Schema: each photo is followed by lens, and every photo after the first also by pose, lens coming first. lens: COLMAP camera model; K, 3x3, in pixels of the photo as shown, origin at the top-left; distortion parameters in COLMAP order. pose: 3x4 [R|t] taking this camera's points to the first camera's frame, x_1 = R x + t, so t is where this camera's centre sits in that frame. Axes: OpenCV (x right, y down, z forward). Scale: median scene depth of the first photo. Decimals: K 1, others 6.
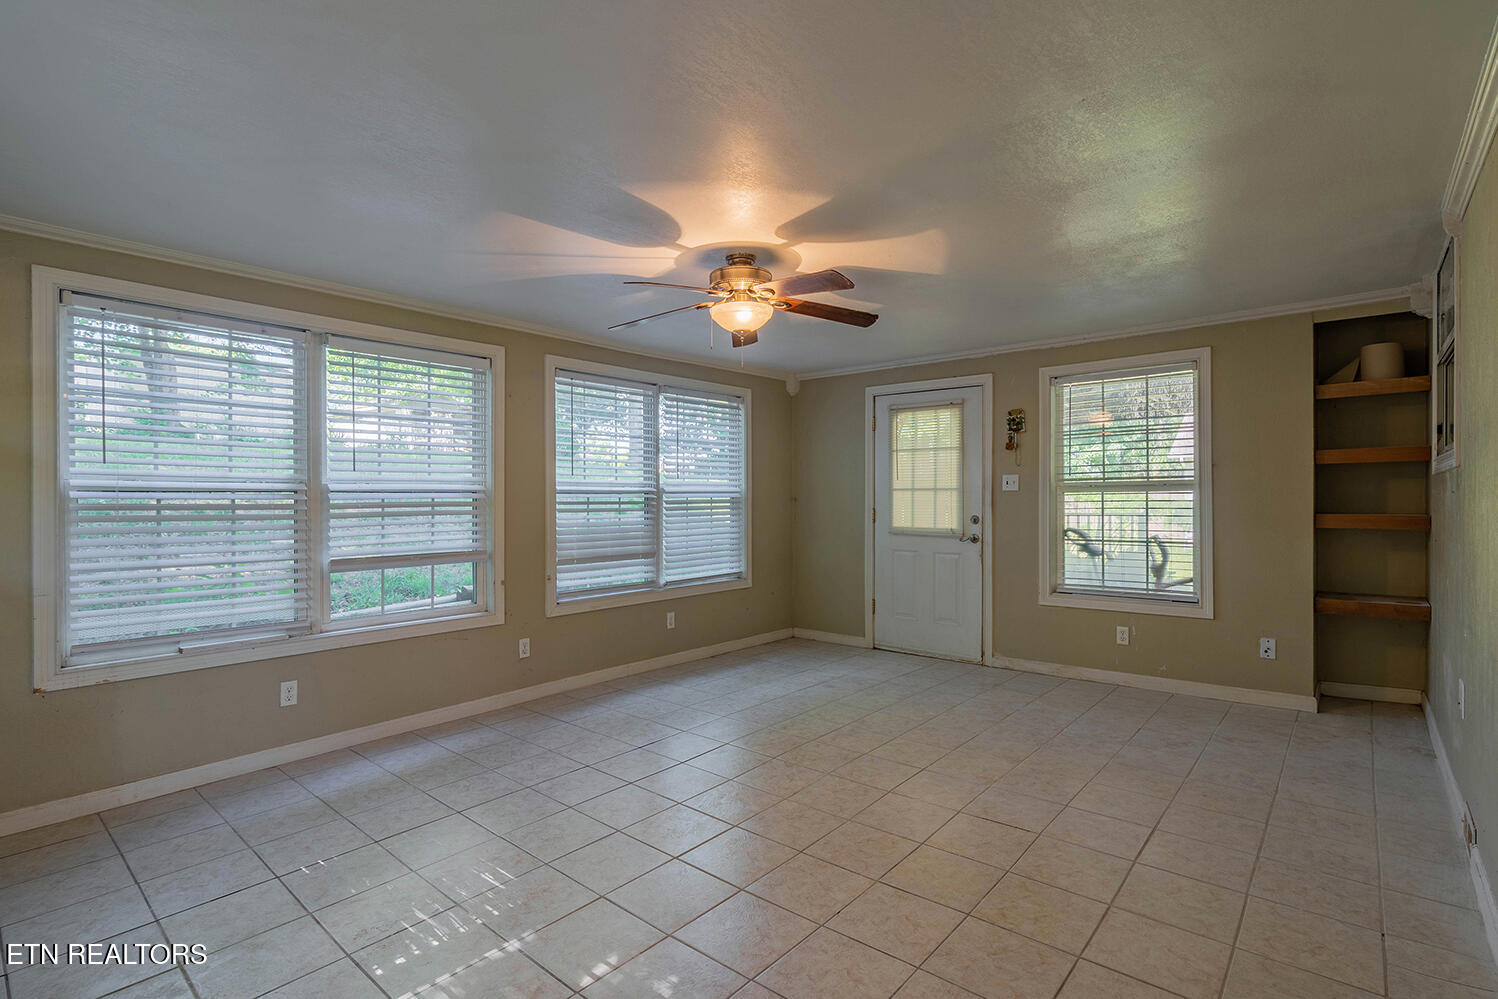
lens RADIAL K [[697.8, 0, 749.0], [0, 697.8, 499.5], [0, 0, 1]] dist [-0.002749, 0.000090]
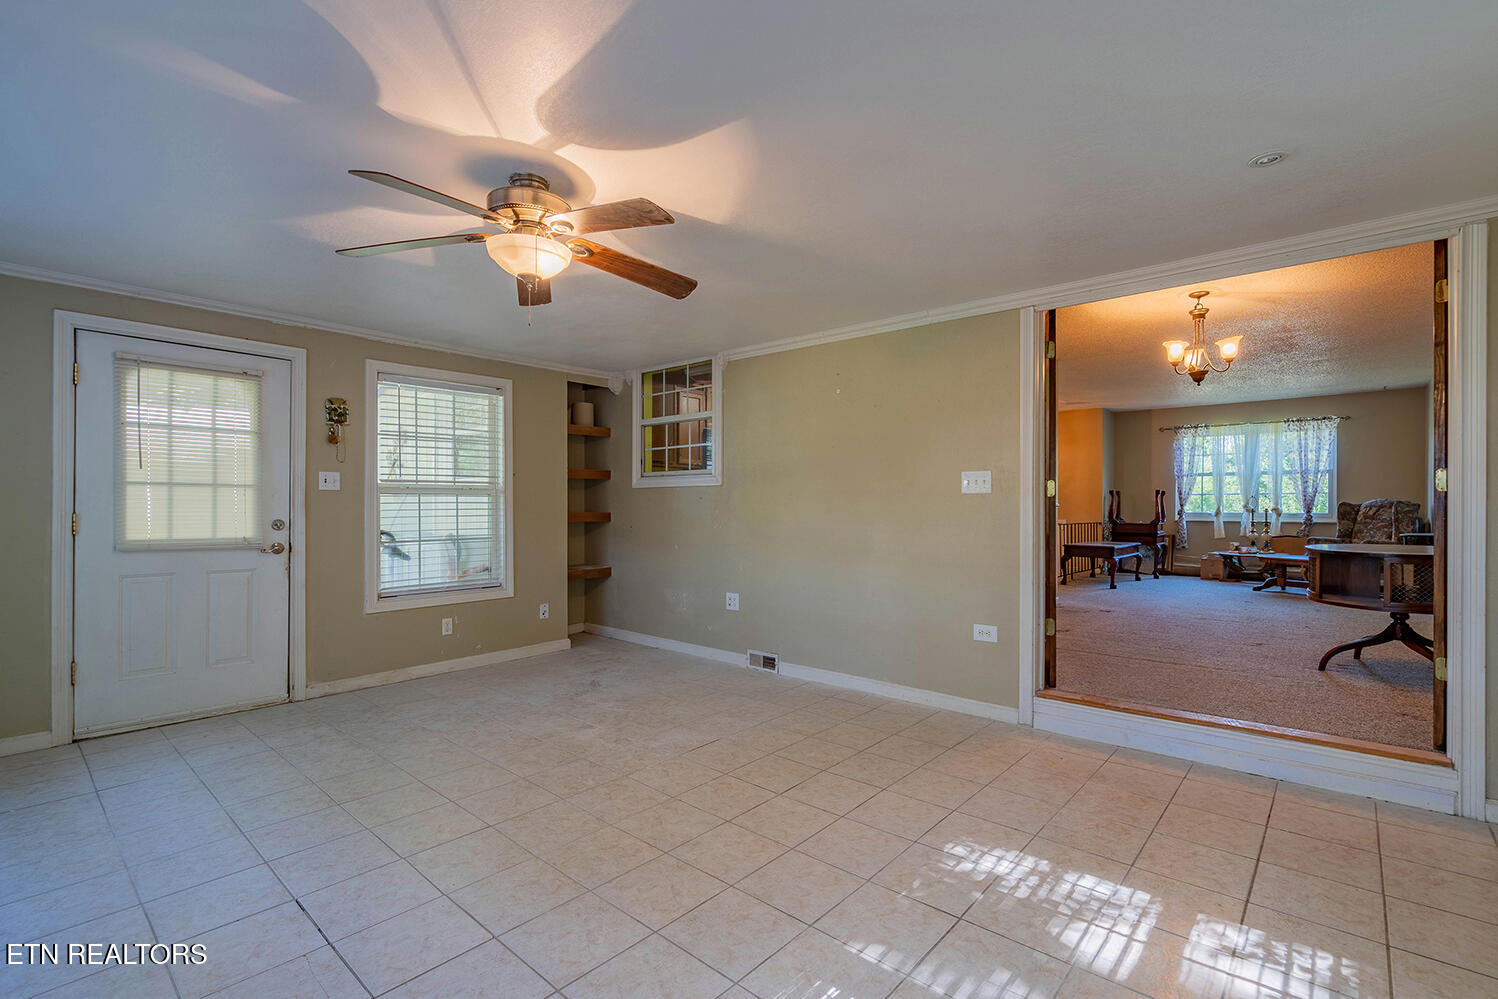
lens RADIAL K [[685.1, 0, 757.6], [0, 685.1, 508.5], [0, 0, 1]] dist [-0.002019, 0.000314]
pose [[0.010528, 0.002134, 0.999942, -0.525873], [-0.000196, 0.999998, -0.002132, 0.013406], [-0.999945, -0.000174, 0.010528, 0.505342]]
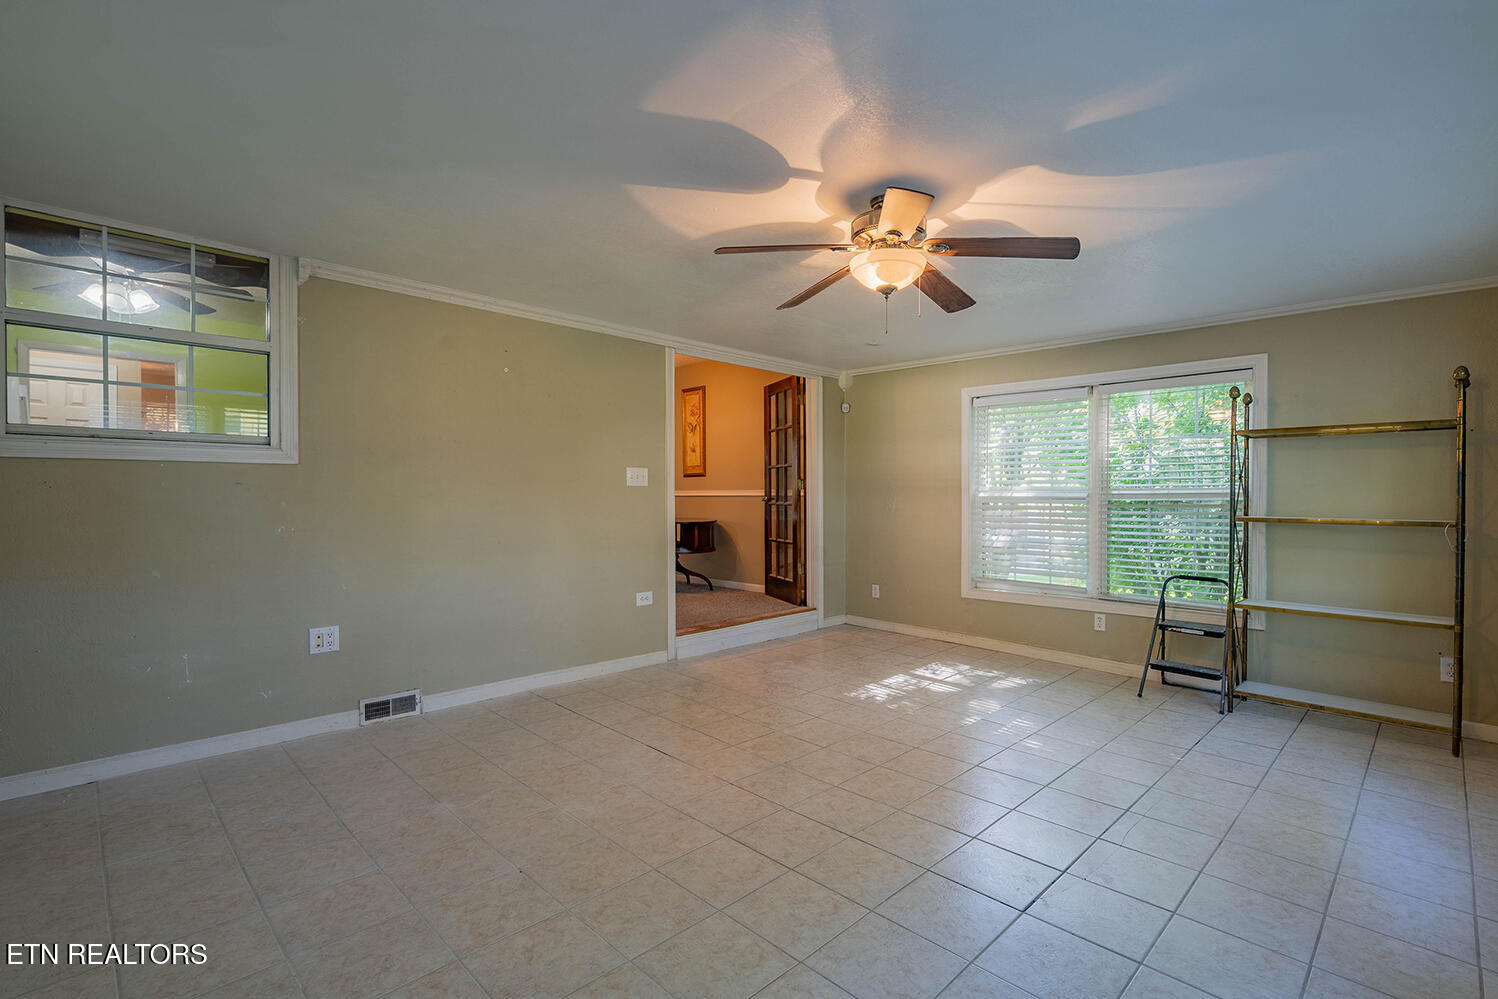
lens RADIAL K [[697.8, 0, 749.0], [0, 697.8, 499.5], [0, 0, 1]] dist [-0.002749, 0.000090]
pose [[-0.997387, 0.001610, 0.072229, 0.065335], [0.002079, 0.999977, 0.006418, 0.006476], [-0.072217, 0.006551, -0.997367, 1.266368]]
